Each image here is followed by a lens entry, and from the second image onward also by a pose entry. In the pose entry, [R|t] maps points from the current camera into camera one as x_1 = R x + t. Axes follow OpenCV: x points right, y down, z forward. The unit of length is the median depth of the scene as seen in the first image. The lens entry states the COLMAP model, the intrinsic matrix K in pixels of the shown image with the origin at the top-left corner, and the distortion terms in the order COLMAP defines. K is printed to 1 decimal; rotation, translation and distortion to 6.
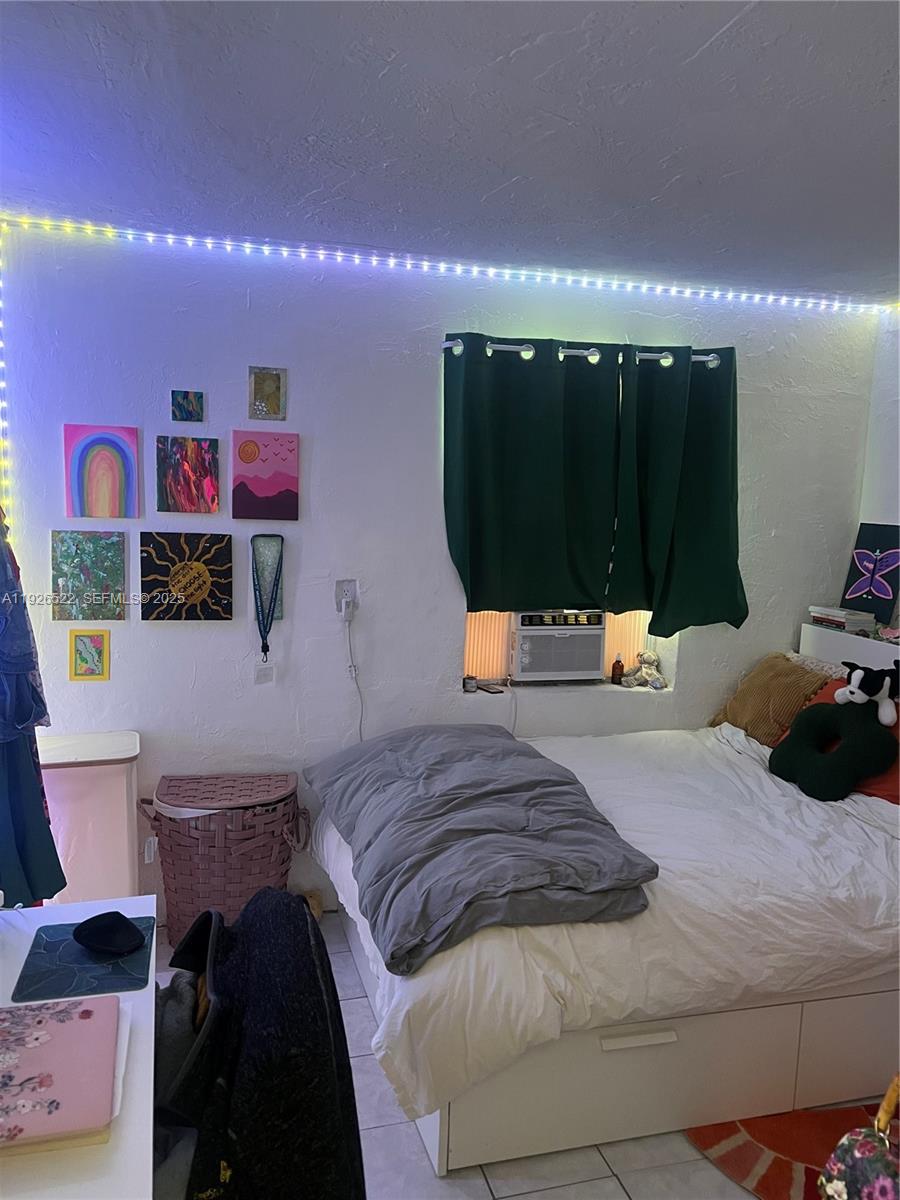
lens RADIAL K [[903.7, 0, 439.9], [0, 903.7, 600.7], [0, 0, 1]] dist [0.053916, -0.068466]
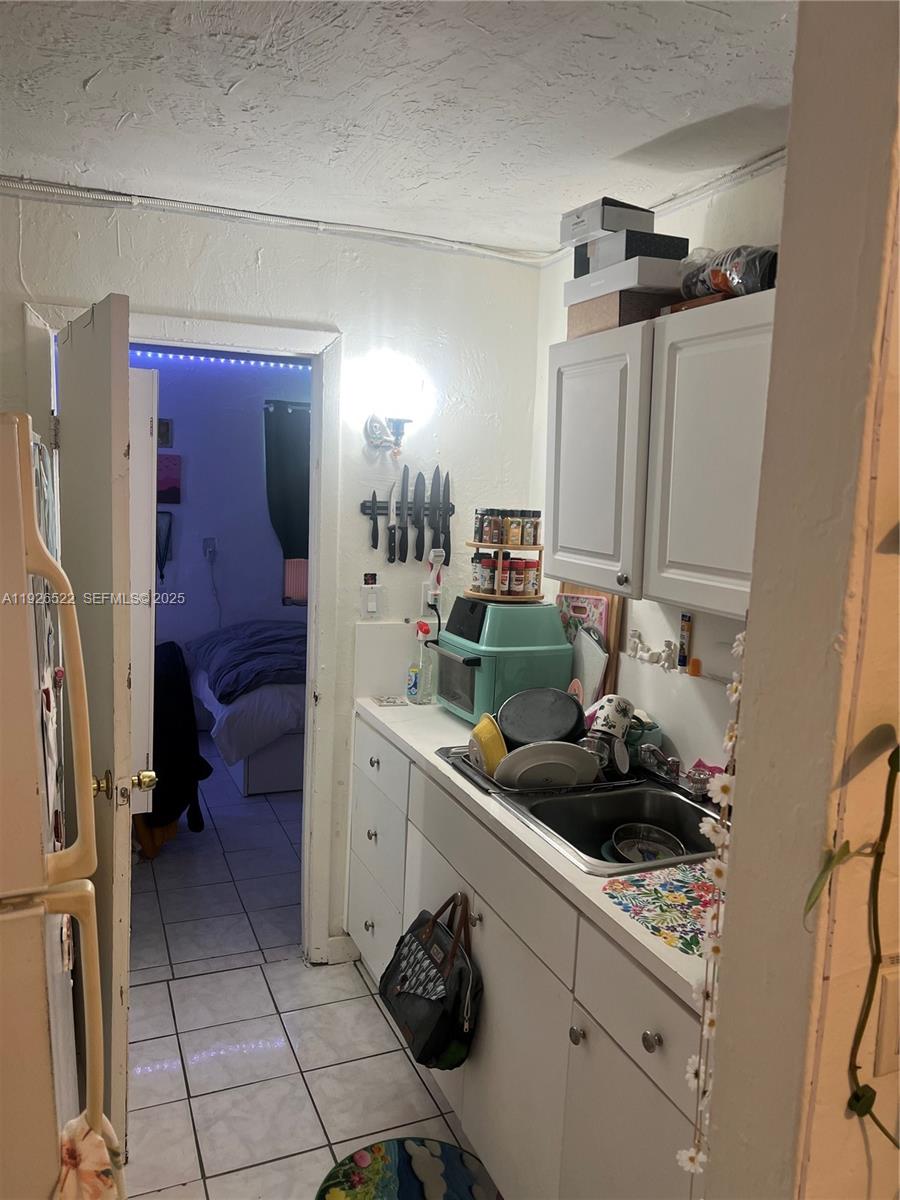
lens RADIAL K [[903.7, 0, 454.1], [0, 903.7, 606.8], [0, 0, 1]] dist [0.053916, -0.068466]
pose [[0.993769, -0.009717, 0.111036, 0.181303], [0.009729, 0.999953, 0.000439, 0.119753], [-0.111035, 0.000644, 0.993816, -0.846068]]
